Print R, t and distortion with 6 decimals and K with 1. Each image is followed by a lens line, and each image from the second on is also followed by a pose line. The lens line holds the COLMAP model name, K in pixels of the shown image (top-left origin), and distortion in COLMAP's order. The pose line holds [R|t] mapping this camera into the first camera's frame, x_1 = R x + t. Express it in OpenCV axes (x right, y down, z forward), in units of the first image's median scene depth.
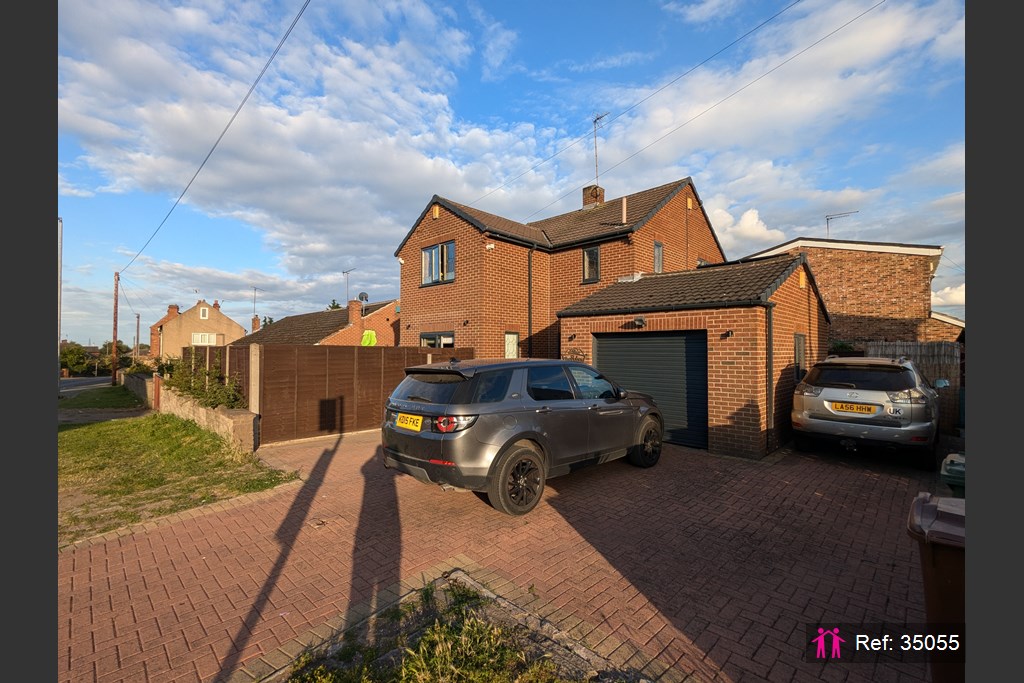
lens RADIAL K [[433.0, 0, 508.8], [0, 433.0, 342.0], [0, 0, 1]] dist [0.002328, 0.000324]
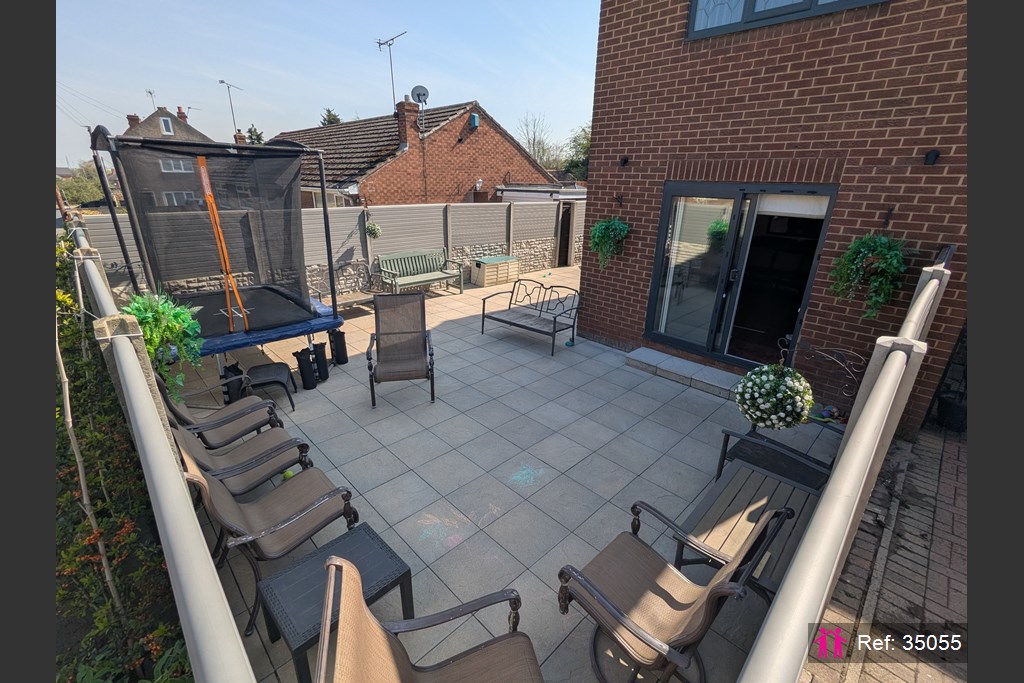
lens RADIAL K [[433.0, 0, 510.0], [0, 433.0, 340.4], [0, 0, 1]] dist [0.002328, 0.000324]
pose [[0.999869, 0.013954, -0.008218, -0.336986], [-0.009875, 0.927568, 0.373524, -0.030352], [0.012835, -0.373394, 0.927584, 0.575790]]
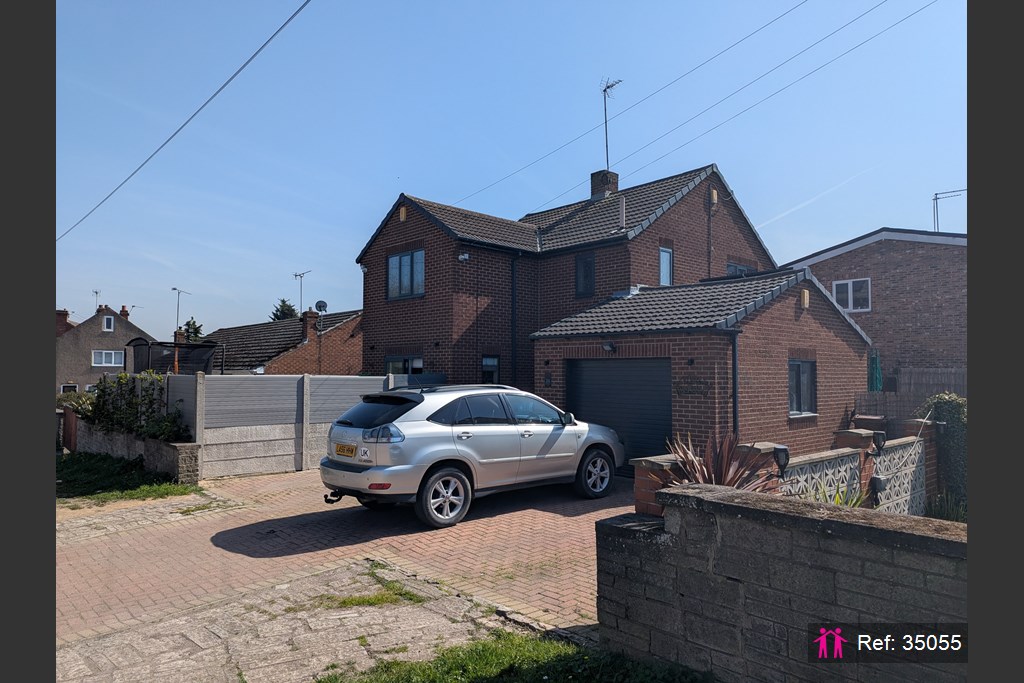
lens RADIAL K [[640.2, 0, 514.8], [0, 640.2, 348.8], [0, 0, 1]] dist [0.029902, -0.003019]
pose [[0.999286, -0.001568, -0.037754, 0.085288], [0.000926, 0.999855, -0.017010, -0.012016], [0.037775, 0.016963, 0.999142, -0.213023]]
